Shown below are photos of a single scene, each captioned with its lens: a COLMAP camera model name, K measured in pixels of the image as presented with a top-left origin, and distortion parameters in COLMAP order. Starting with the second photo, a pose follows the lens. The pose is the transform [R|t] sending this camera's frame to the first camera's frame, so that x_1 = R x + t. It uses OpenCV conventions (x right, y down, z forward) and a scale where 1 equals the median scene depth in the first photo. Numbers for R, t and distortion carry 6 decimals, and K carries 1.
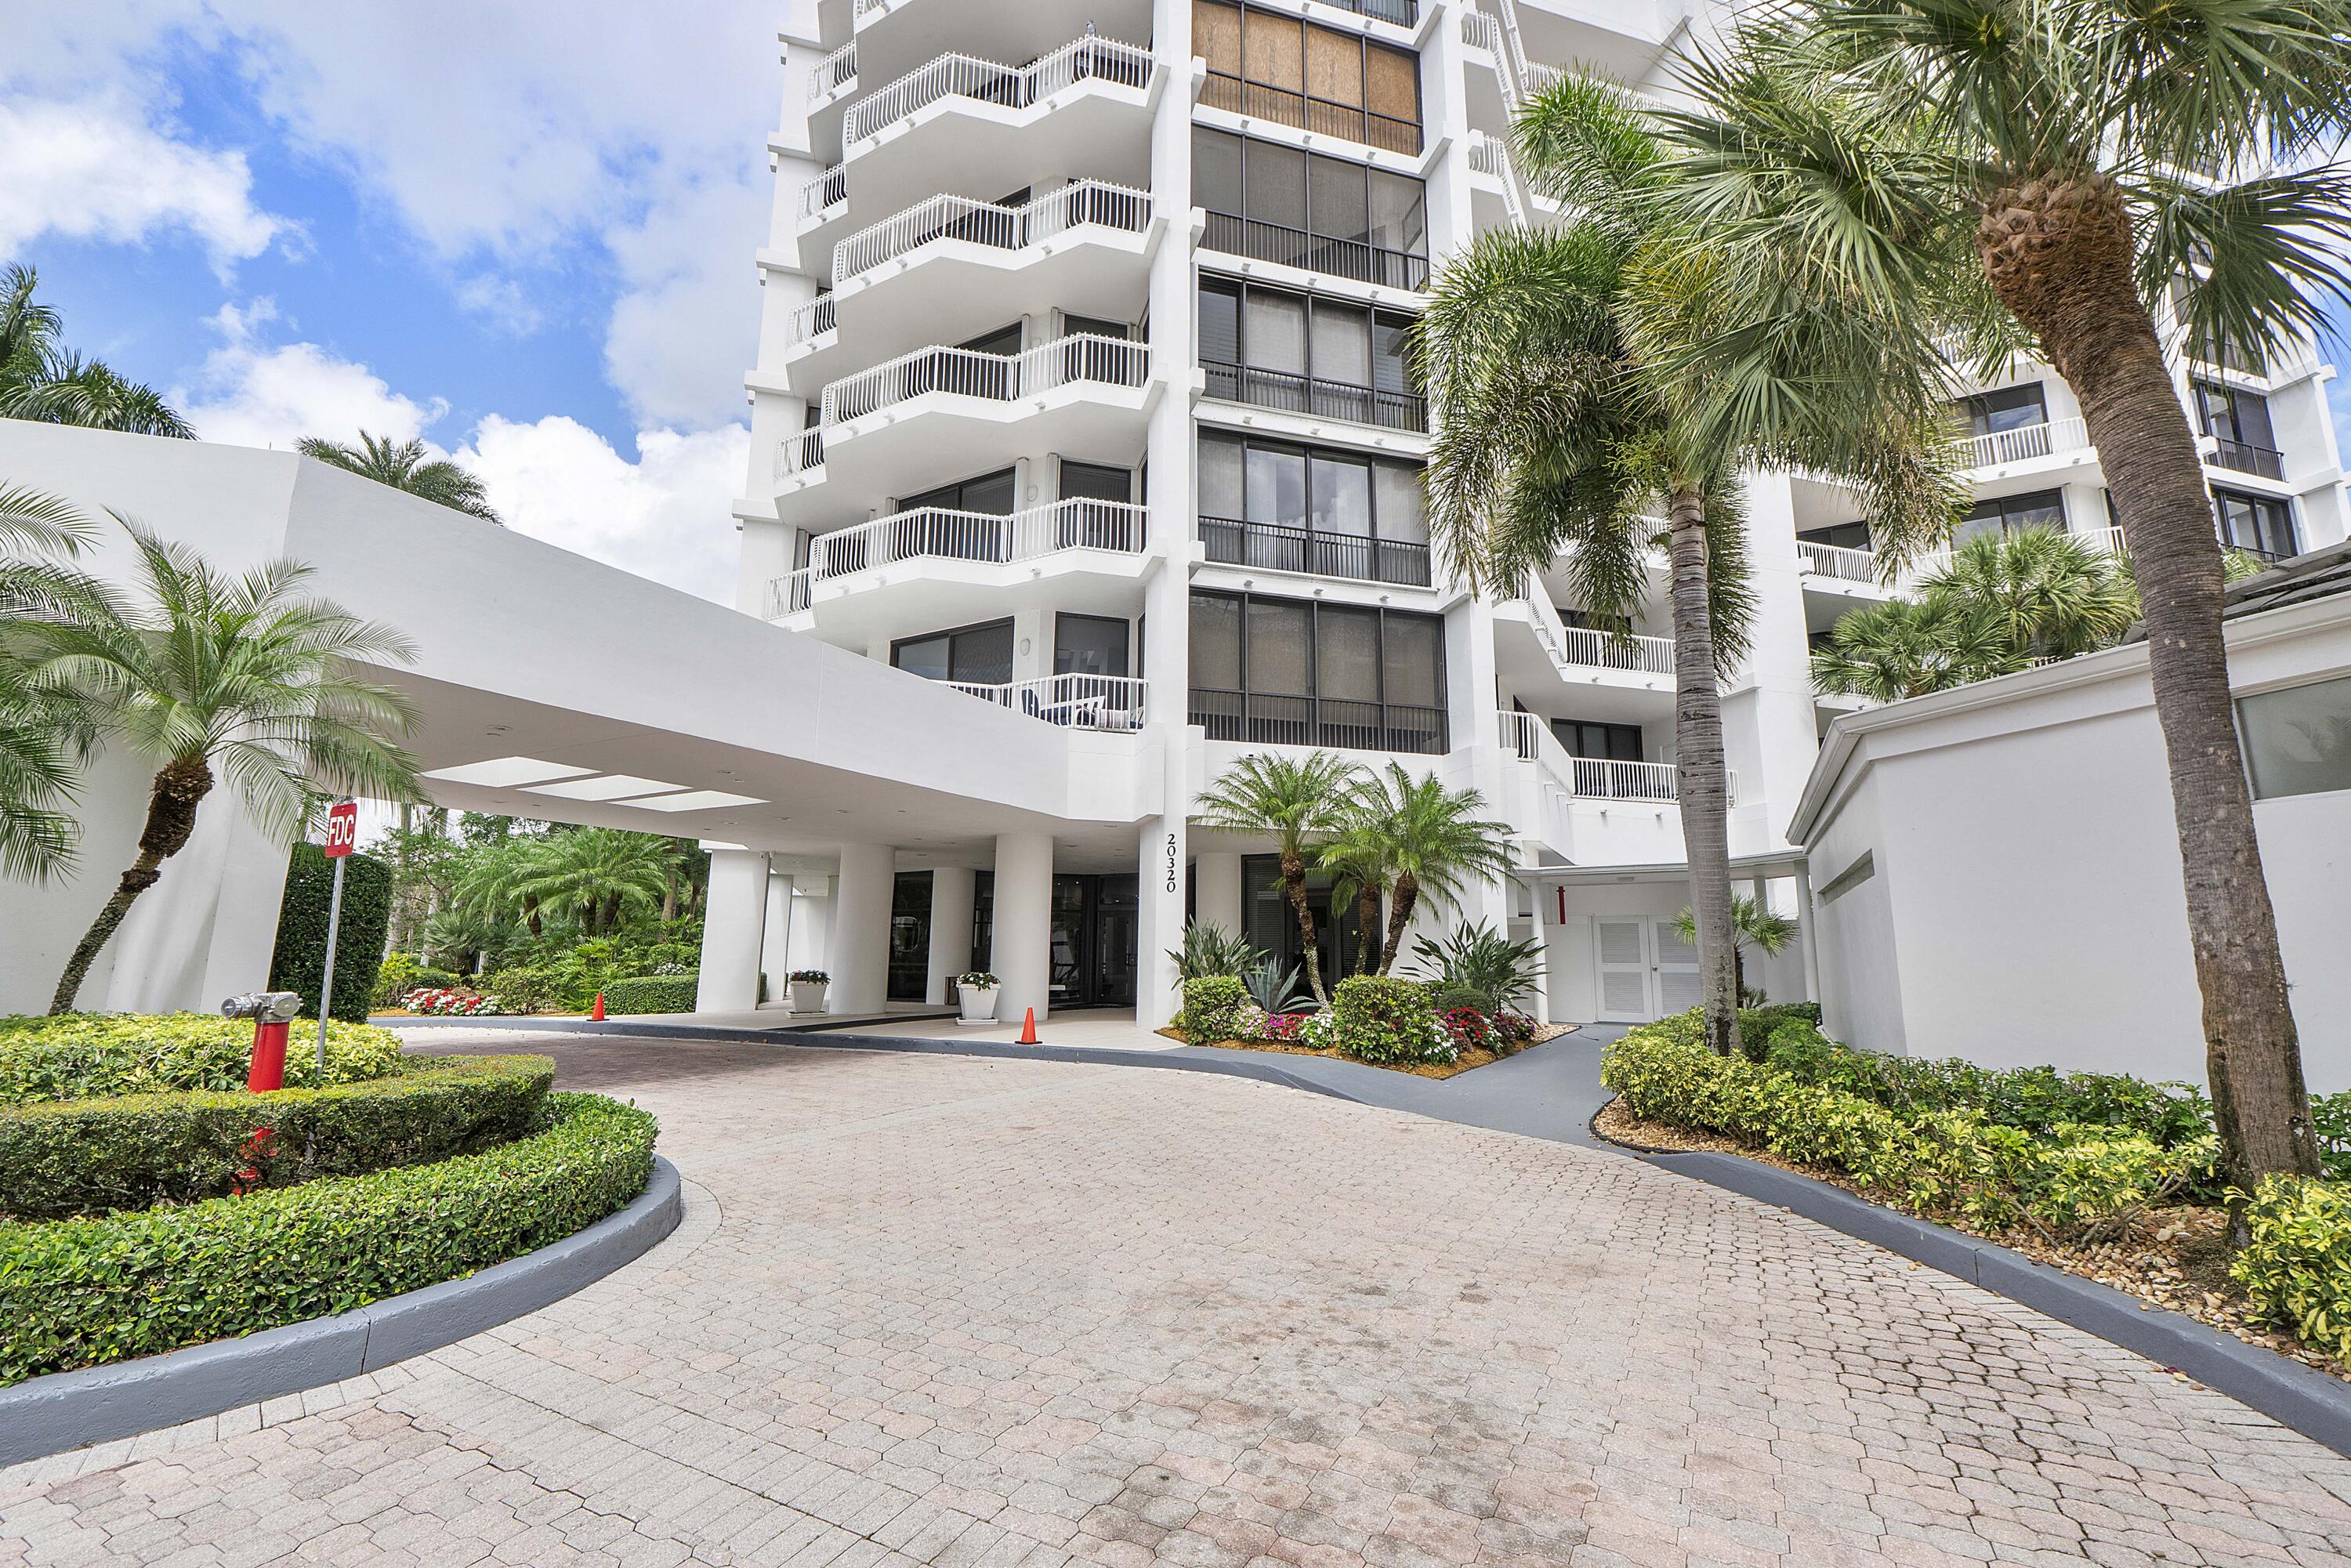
lens RADIAL K [[986.3, 0, 1175.5], [0, 986.3, 784.0], [0, 0, 1]] dist [-0.009879, 0.000103]
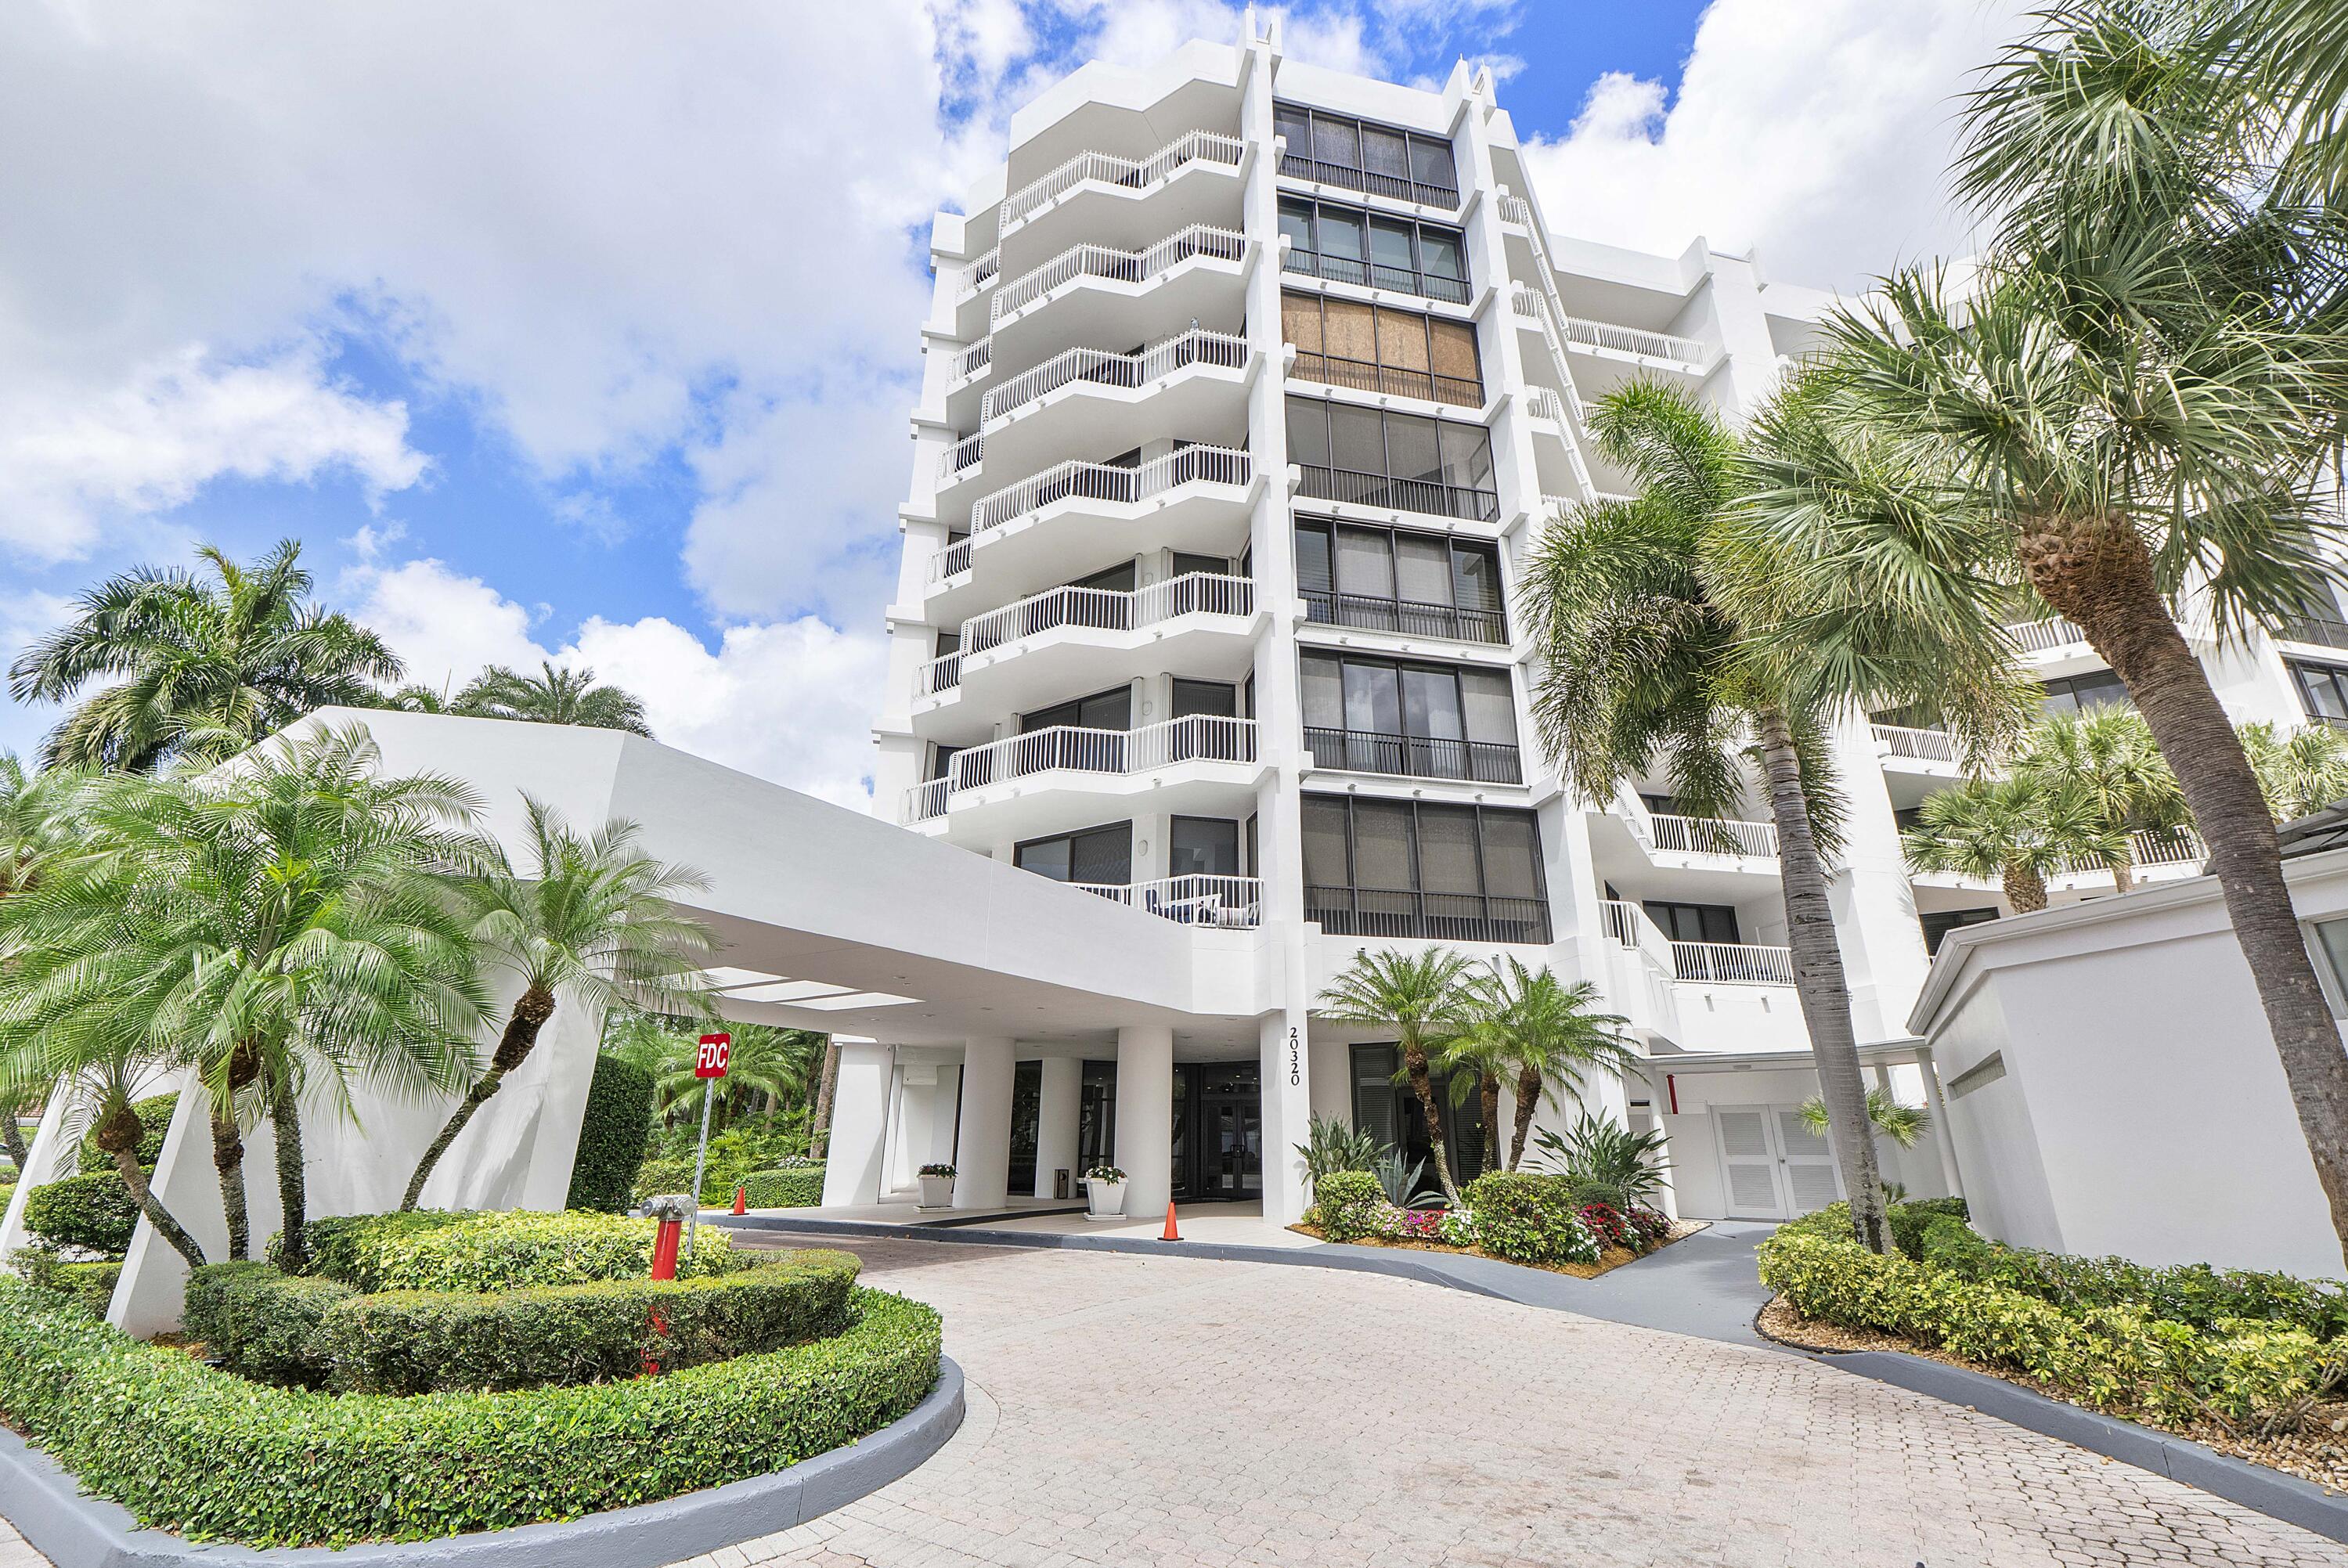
lens RADIAL K [[988.6, 0, 1174.0], [0, 988.6, 784.0], [0, 0, 1]] dist [-0.012422, 0.001005]
pose [[0.998006, -0.022718, -0.058896, -0.070757], [0.012078, 0.984480, -0.175079, -0.024658], [0.061959, 0.174018, 0.982791, -0.092377]]
